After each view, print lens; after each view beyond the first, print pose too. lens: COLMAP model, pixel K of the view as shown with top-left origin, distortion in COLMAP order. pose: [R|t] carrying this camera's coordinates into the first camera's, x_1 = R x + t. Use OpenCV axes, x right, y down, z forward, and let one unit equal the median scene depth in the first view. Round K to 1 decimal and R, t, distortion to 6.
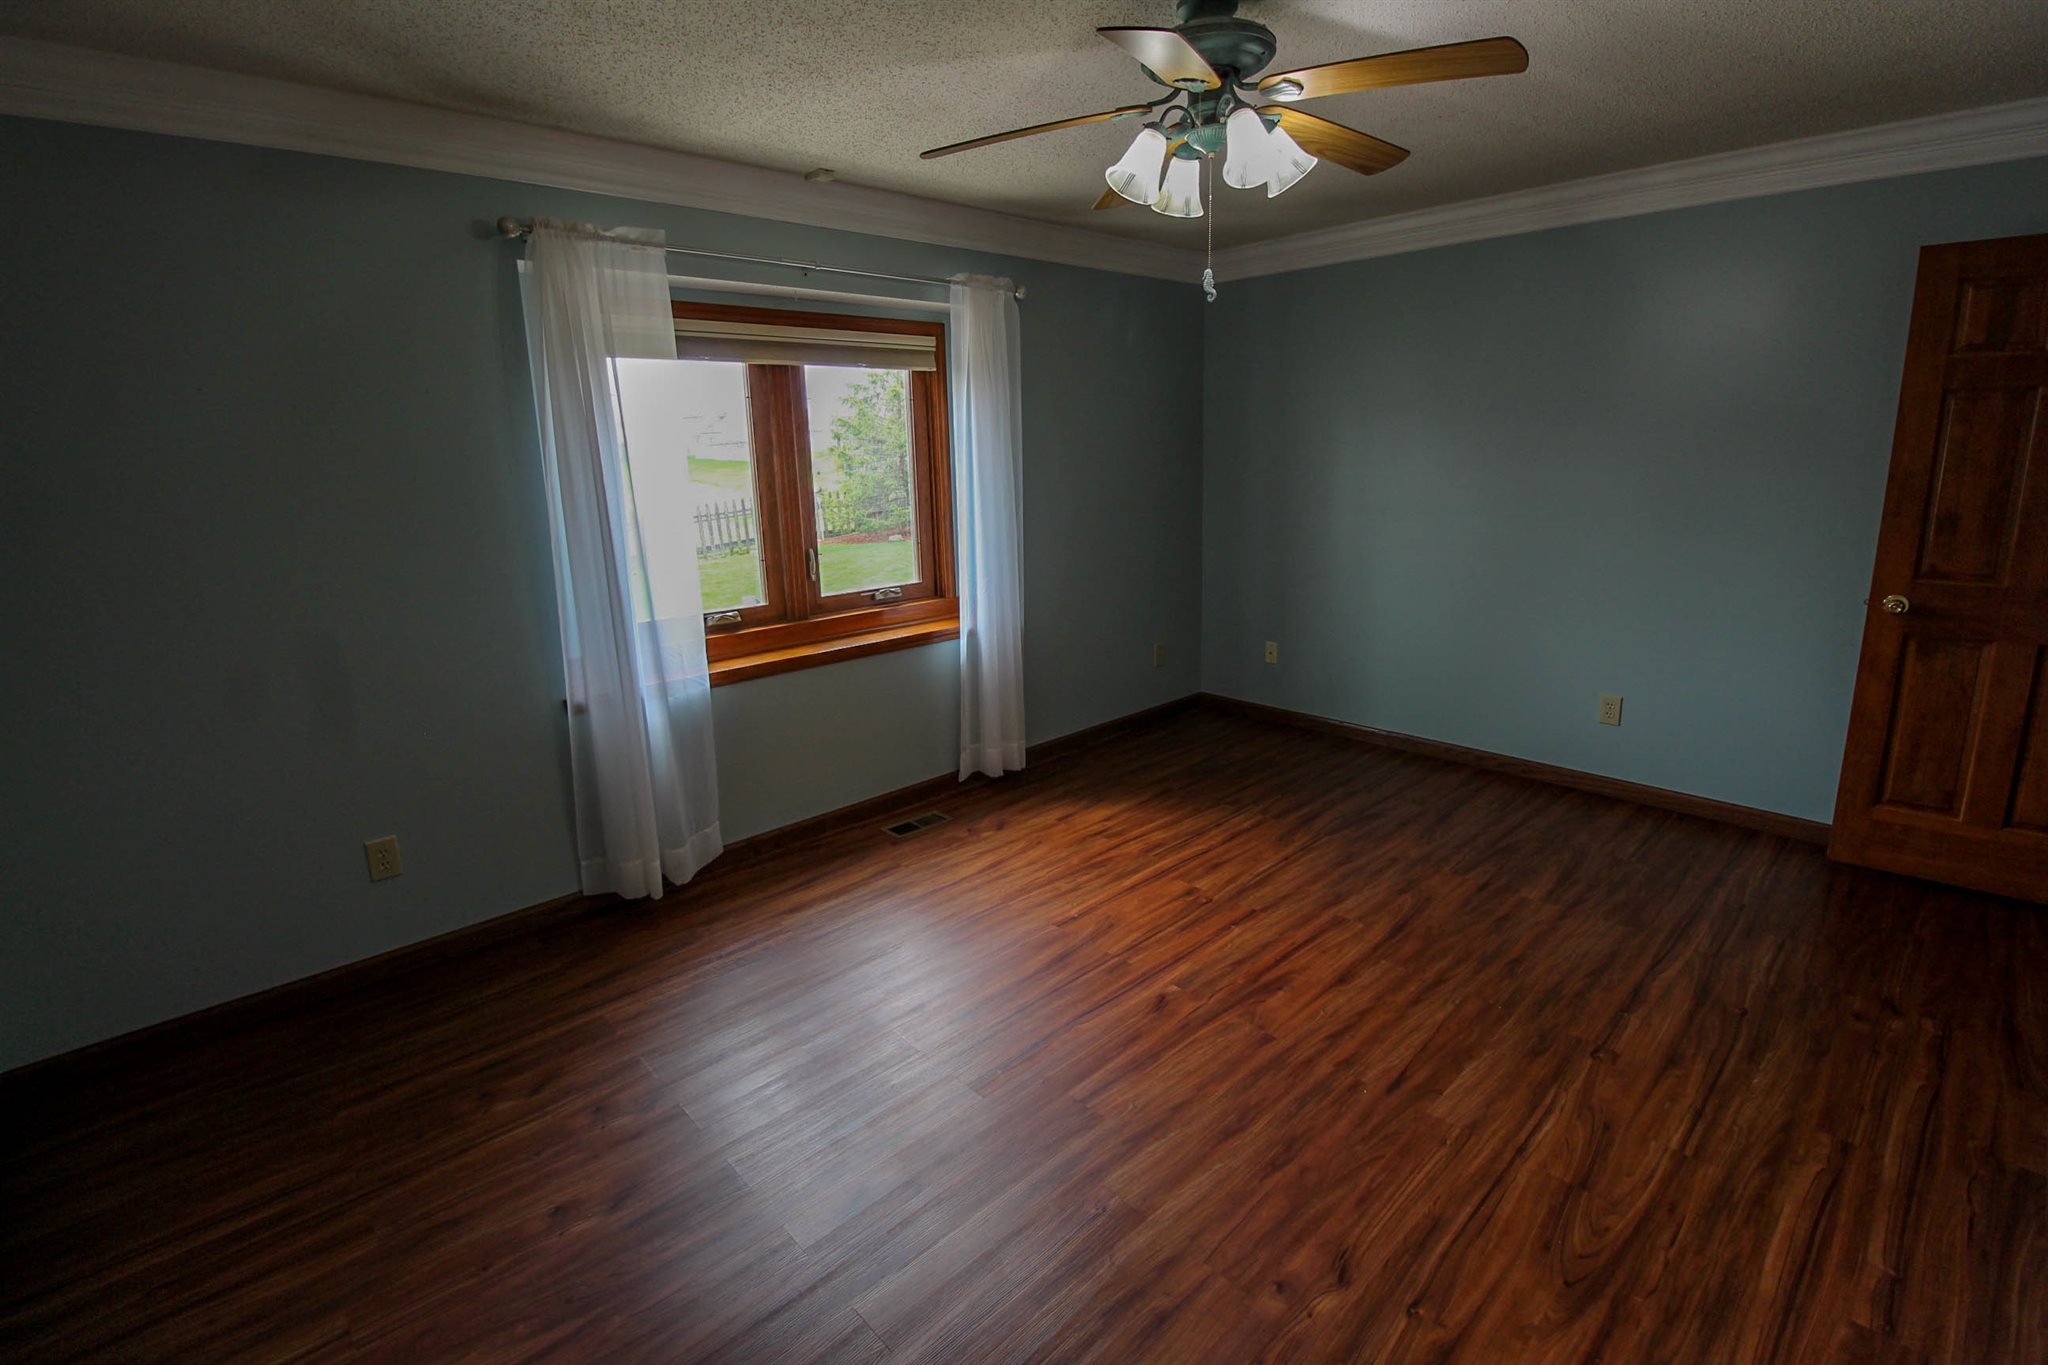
lens RADIAL K [[942.8, 0, 1041.4], [0, 942.8, 655.7], [0, 0, 1]] dist [0.001476, -0.014718]
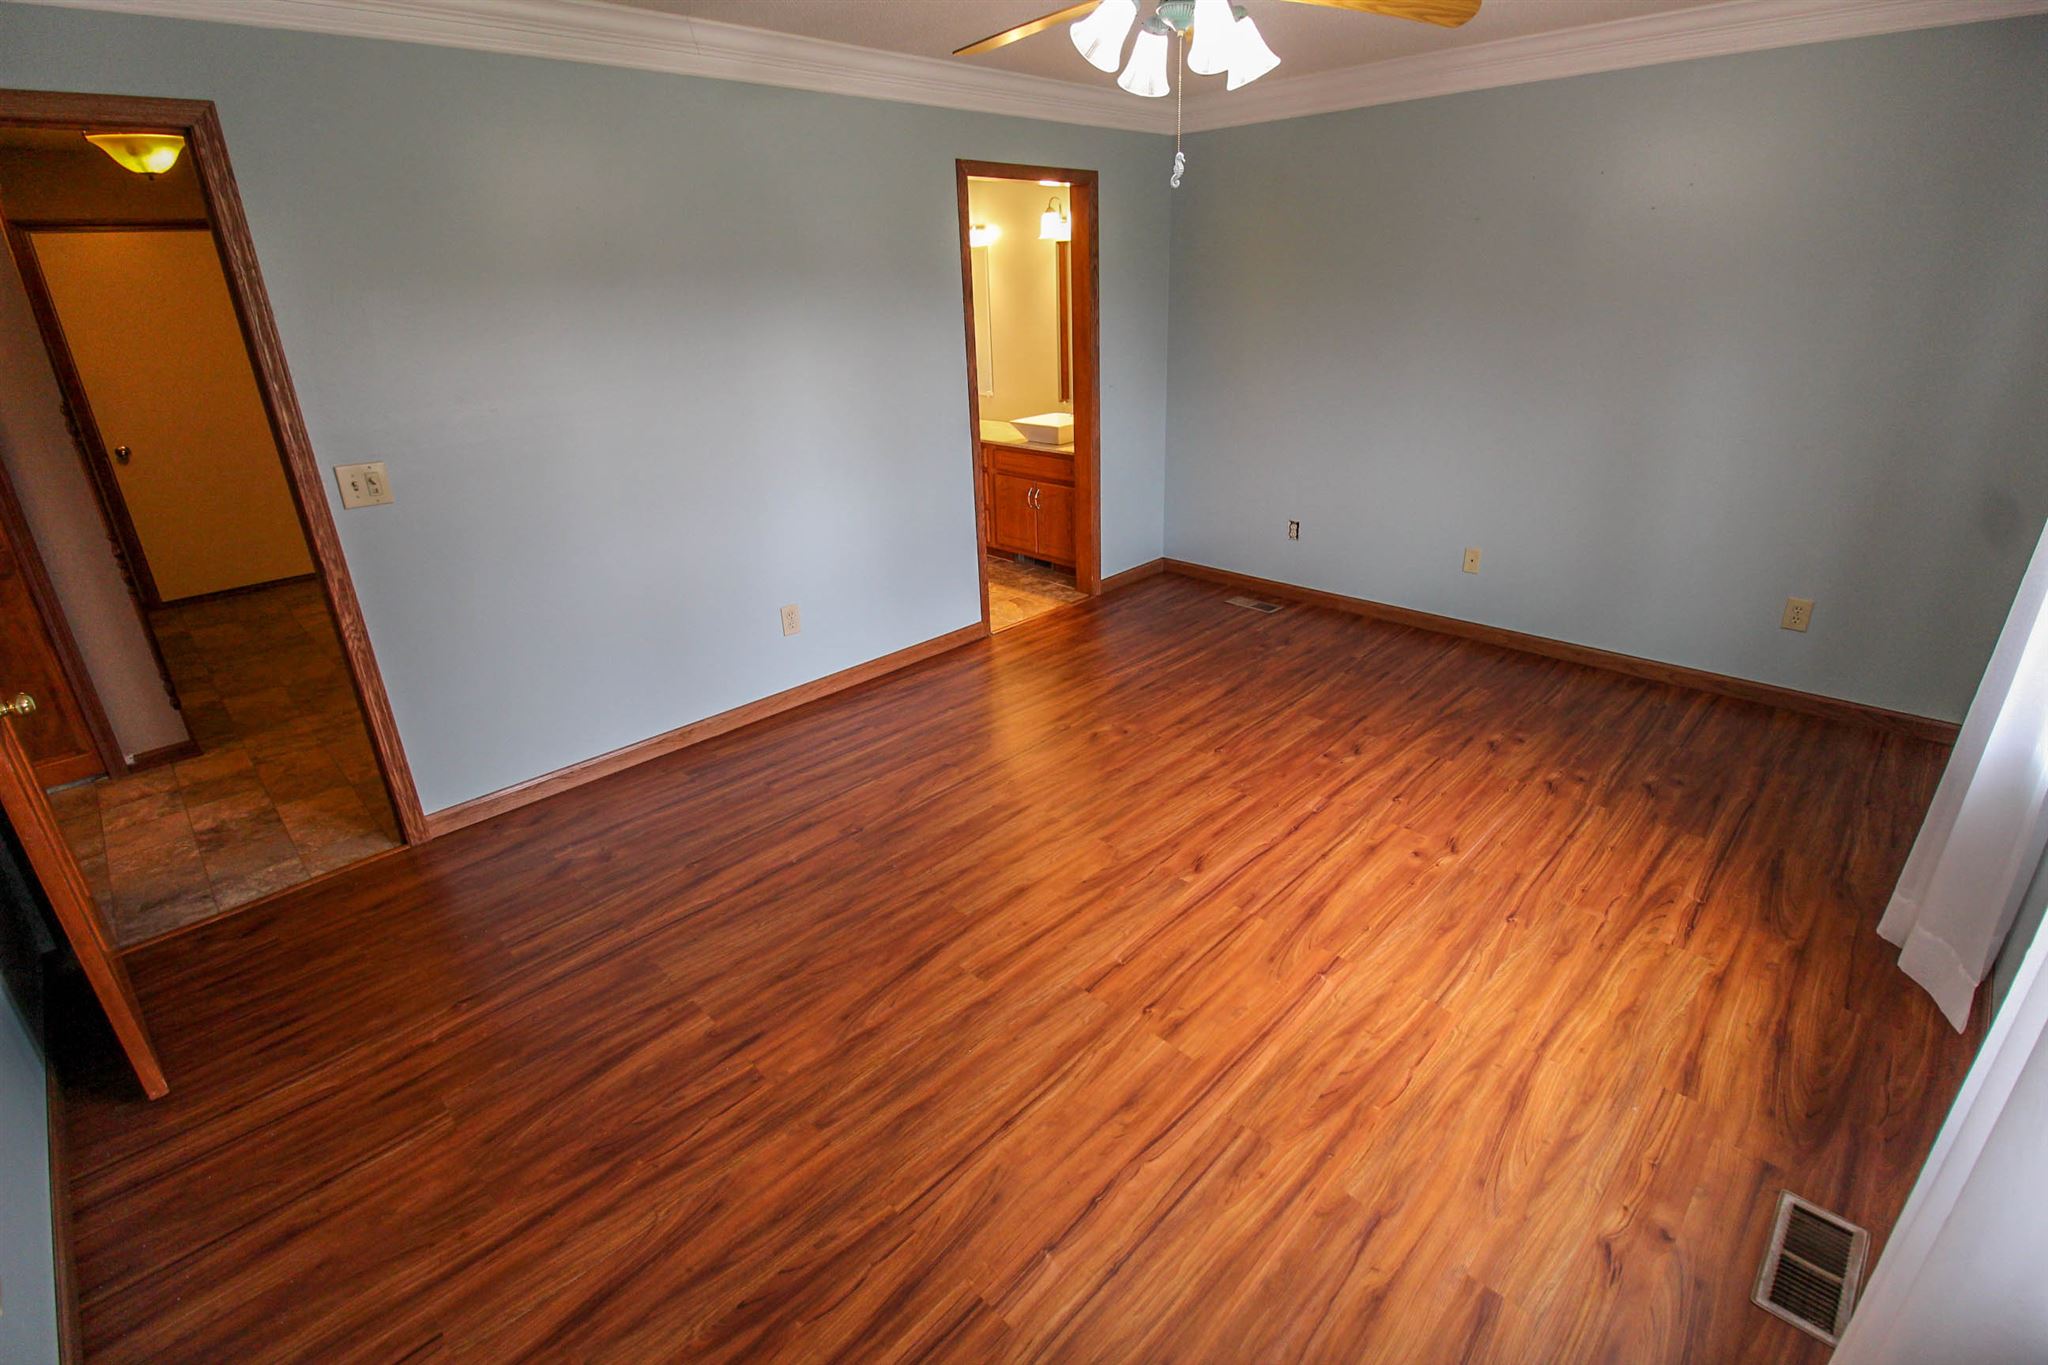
lens RADIAL K [[942.8, 0, 1041.4], [0, 942.8, 655.7], [0, 0, 1]] dist [0.001476, -0.014718]
pose [[-0.997838, 0.064239, -0.013916, 0.263417], [0.044741, 0.818920, 0.572161, -0.389680], [0.048151, 0.570302, -0.820023, 1.500790]]
